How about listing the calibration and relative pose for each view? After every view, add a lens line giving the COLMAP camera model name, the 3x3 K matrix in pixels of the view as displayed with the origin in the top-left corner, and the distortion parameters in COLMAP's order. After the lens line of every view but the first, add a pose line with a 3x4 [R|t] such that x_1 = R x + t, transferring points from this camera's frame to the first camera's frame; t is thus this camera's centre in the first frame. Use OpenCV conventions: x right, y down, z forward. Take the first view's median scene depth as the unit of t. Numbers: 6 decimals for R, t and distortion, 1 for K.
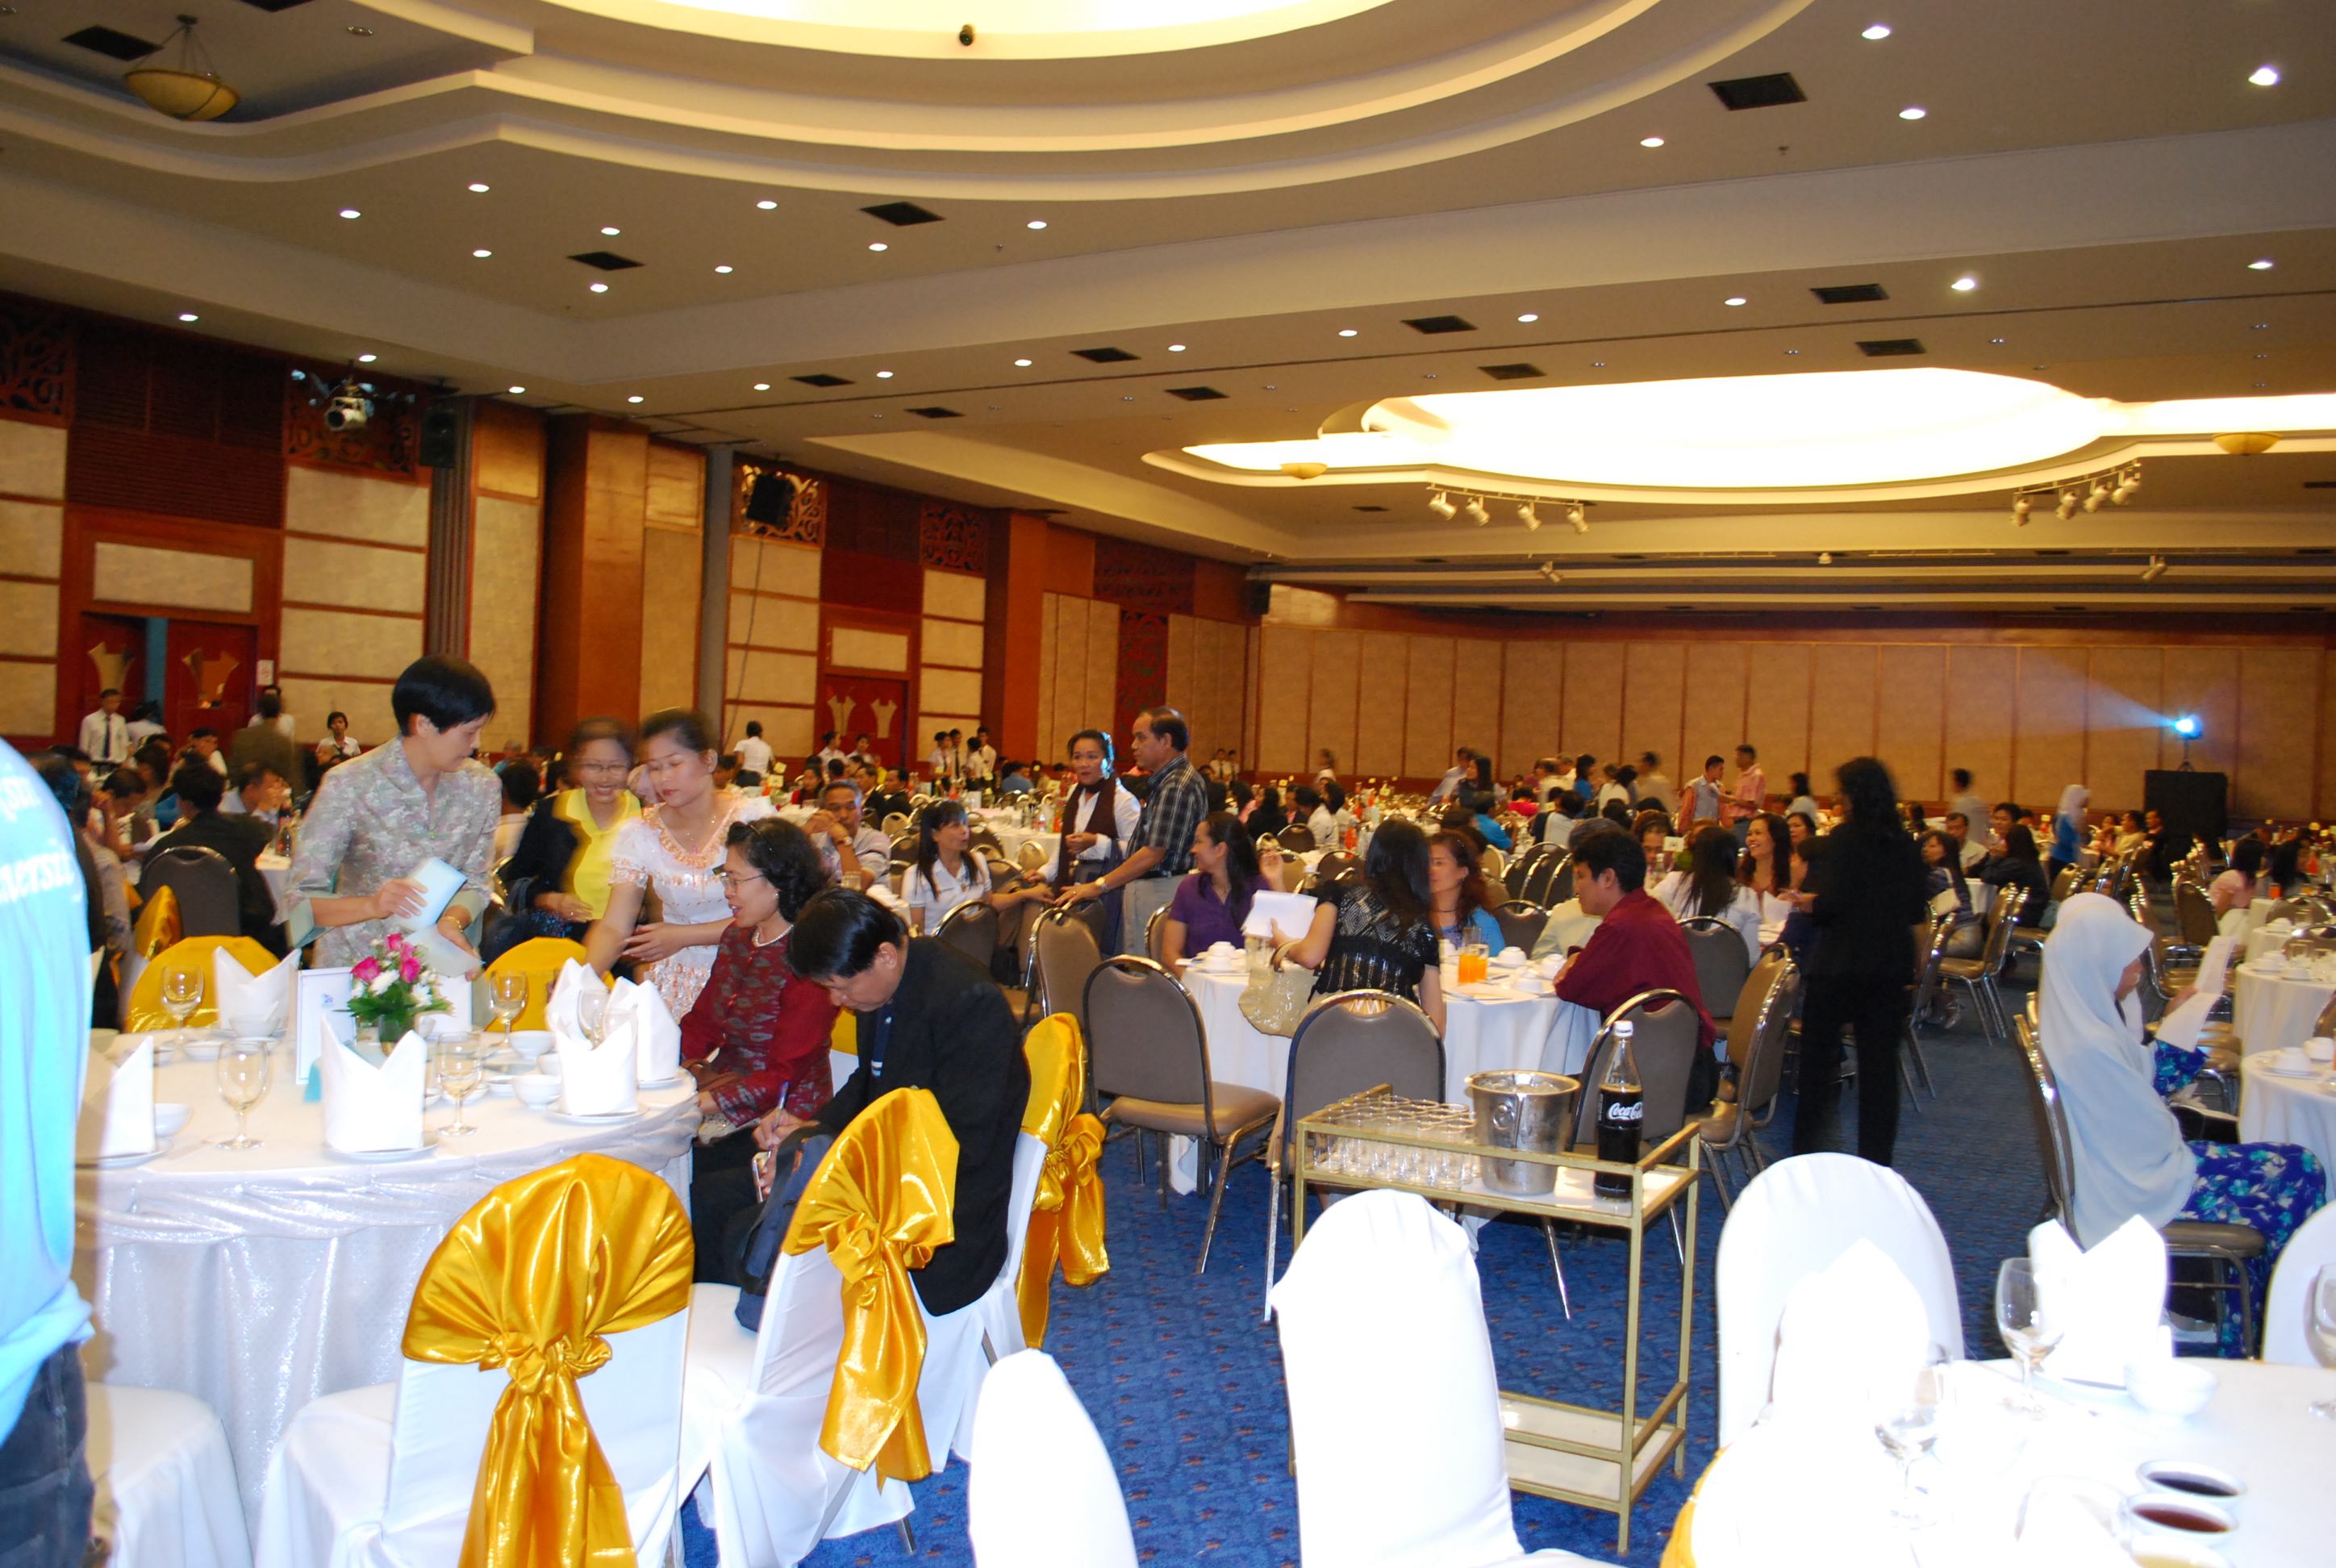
lens RADIAL K [[1725.0, 0, 1112.2], [0, 1725.0, 776.4], [0, 0, 1]] dist [-0.082723, -0.001969]
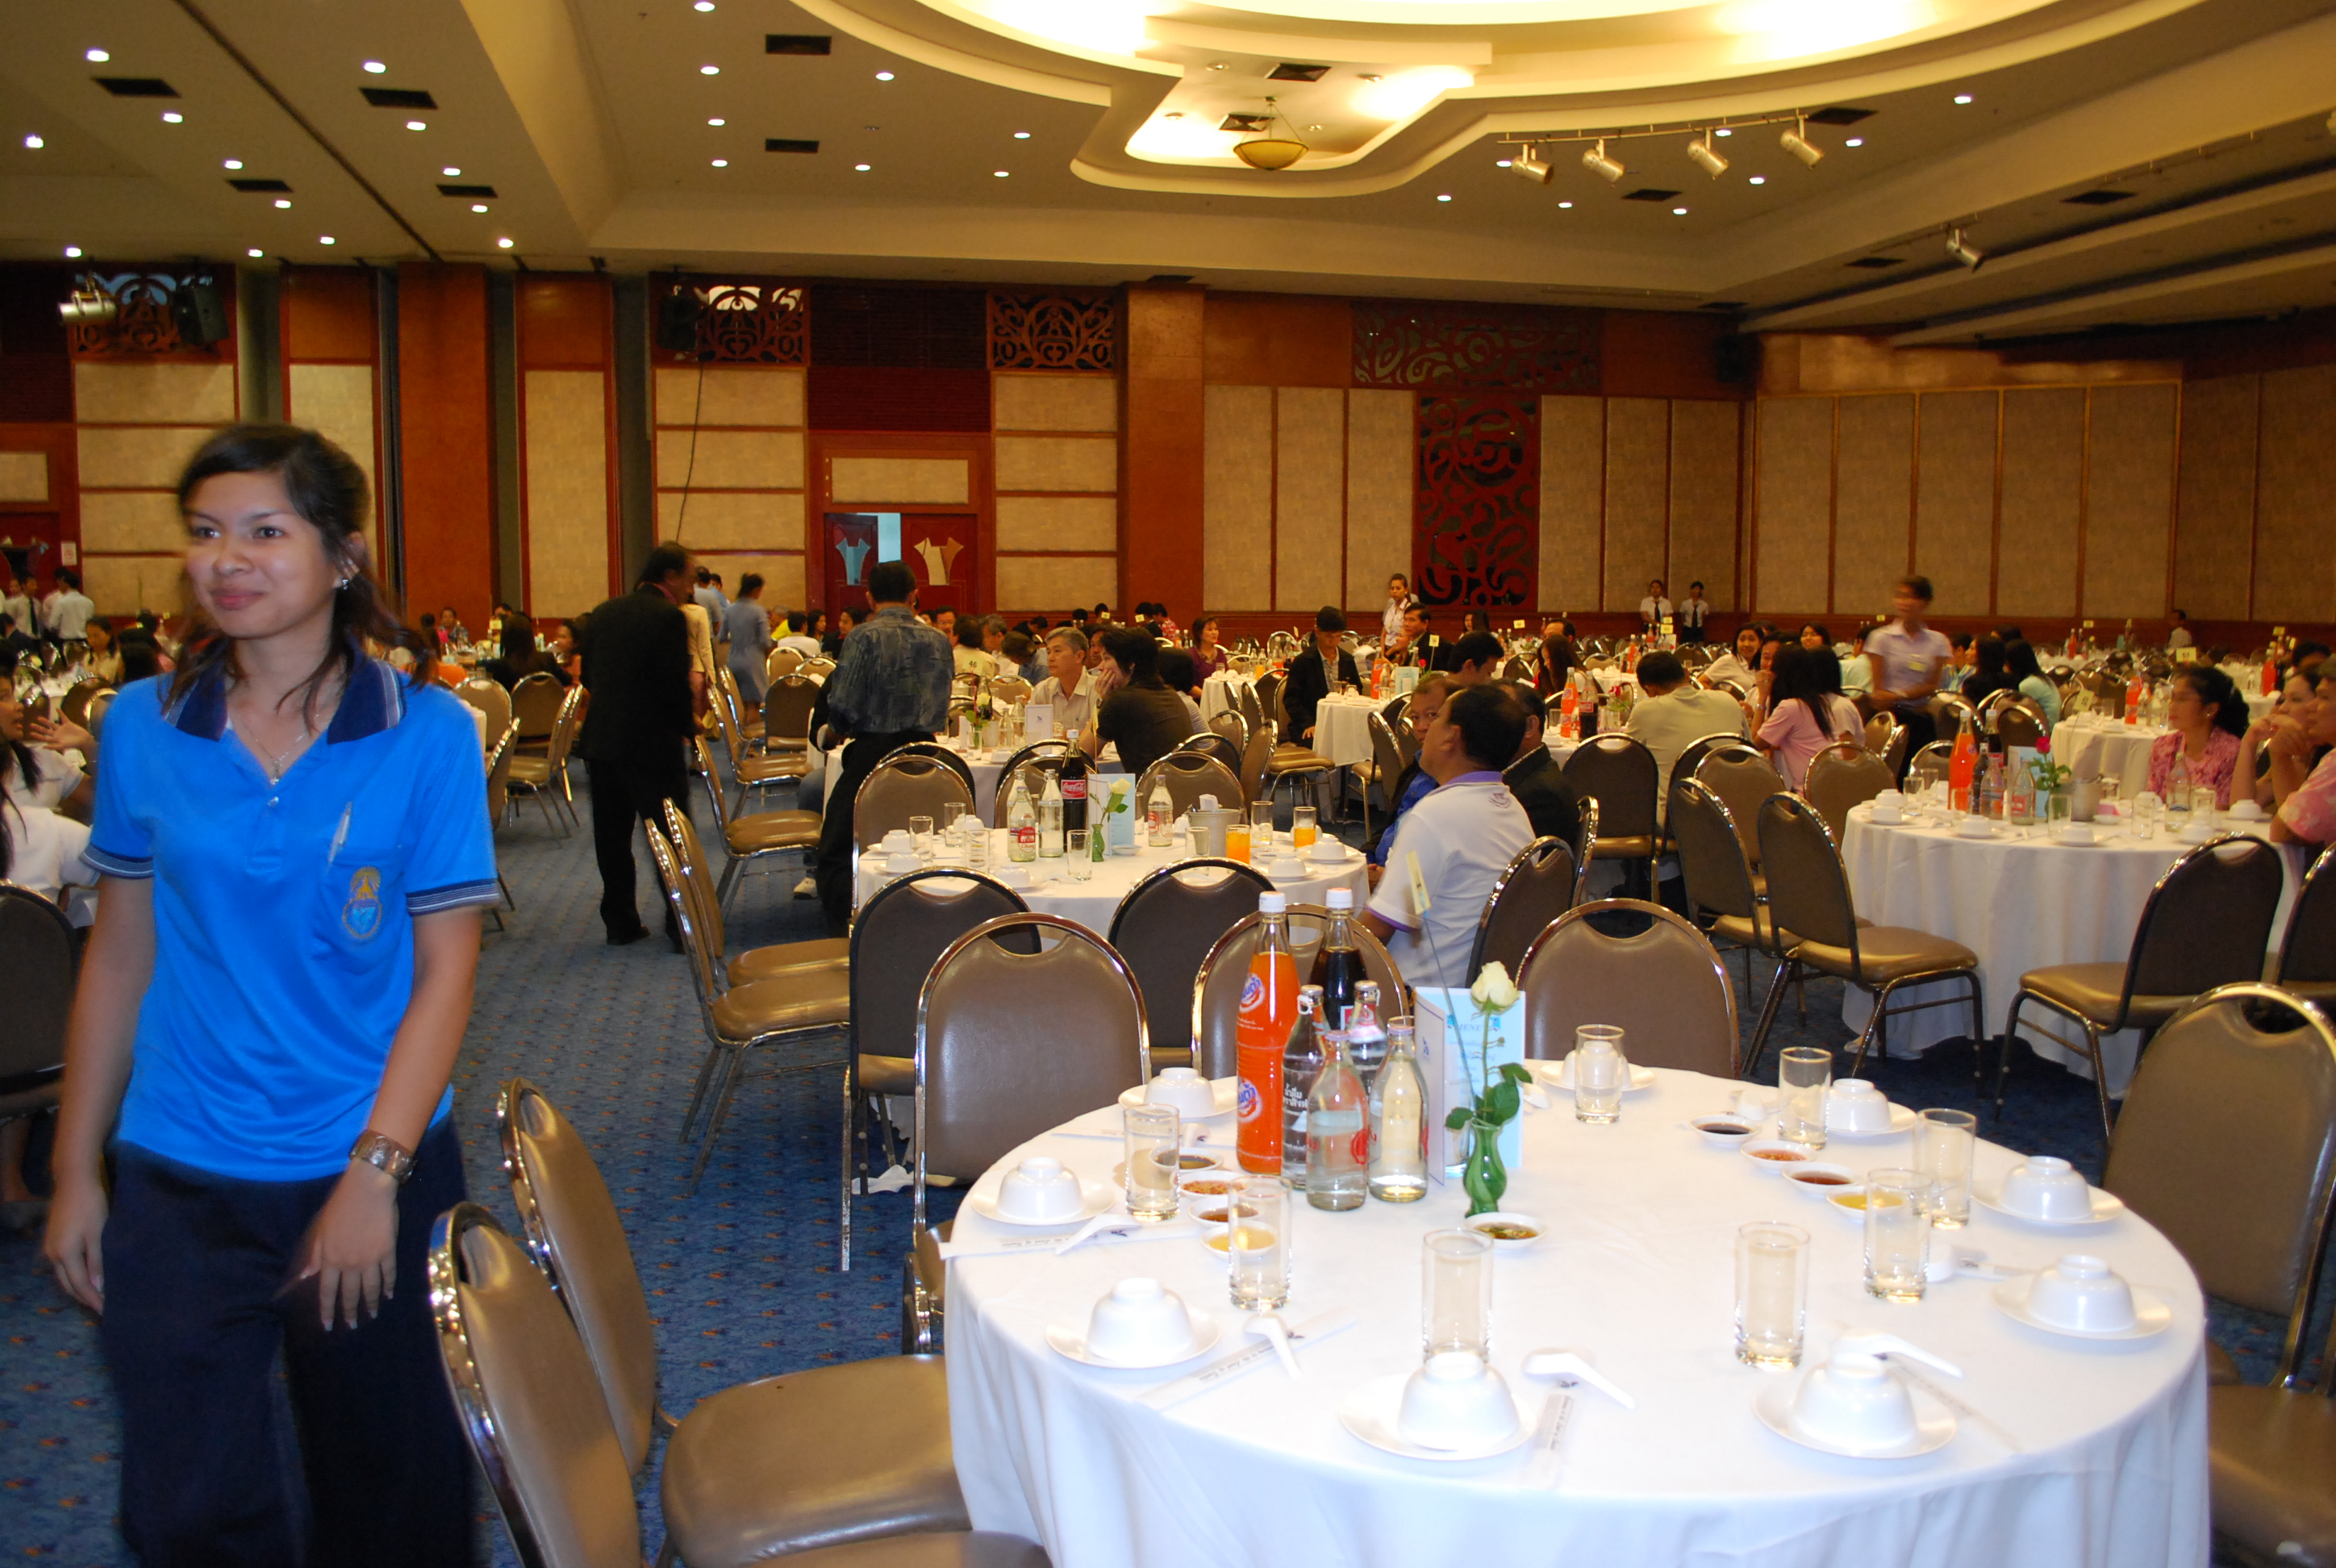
lens RADIAL K [[1725.0, 0, 1112.2], [0, 1725.0, 776.4], [0, 0, 1]] dist [-0.082723, -0.001969]
pose [[0.726125, 0.019456, -0.687288, 0.495932], [0.022594, 0.998385, 0.052132, 0.028662], [0.687192, -0.053383, 0.724512, 0.436989]]
